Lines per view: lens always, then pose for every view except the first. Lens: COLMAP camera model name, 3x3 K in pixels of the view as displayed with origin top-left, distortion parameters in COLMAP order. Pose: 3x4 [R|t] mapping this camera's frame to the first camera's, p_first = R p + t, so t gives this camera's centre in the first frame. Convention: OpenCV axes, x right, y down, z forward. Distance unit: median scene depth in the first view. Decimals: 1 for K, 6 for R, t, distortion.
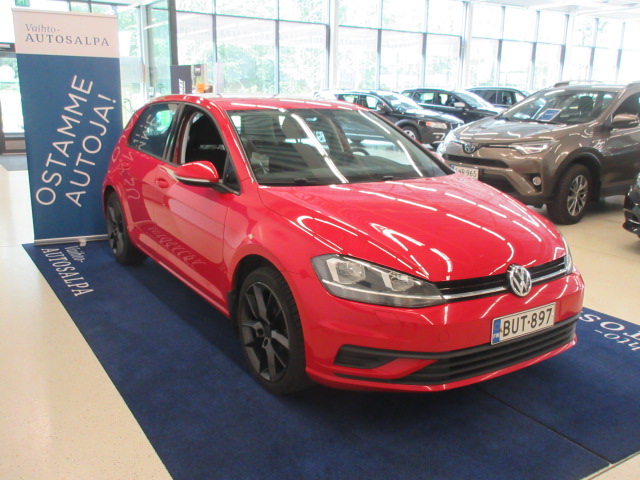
lens RADIAL K [[595.3, 0, 320.0], [0, 595.3, 240.0], [0, 0, 1]] dist [0.006980, 0.008780]
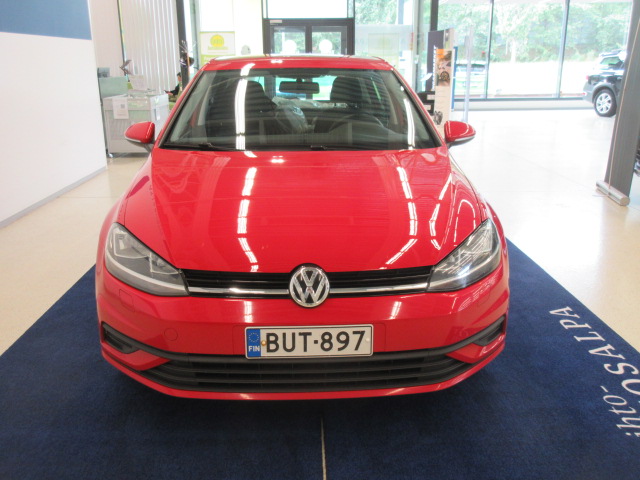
lens RADIAL K [[595.3, 0, 320.0], [0, 595.3, 240.0], [0, 0, 1]] dist [0.006980, 0.008780]
pose [[0.856319, 0.124254, -0.501277, 0.710903], [-0.100504, 0.992163, 0.074244, -0.047750], [0.506574, -0.013196, 0.862096, 0.345131]]
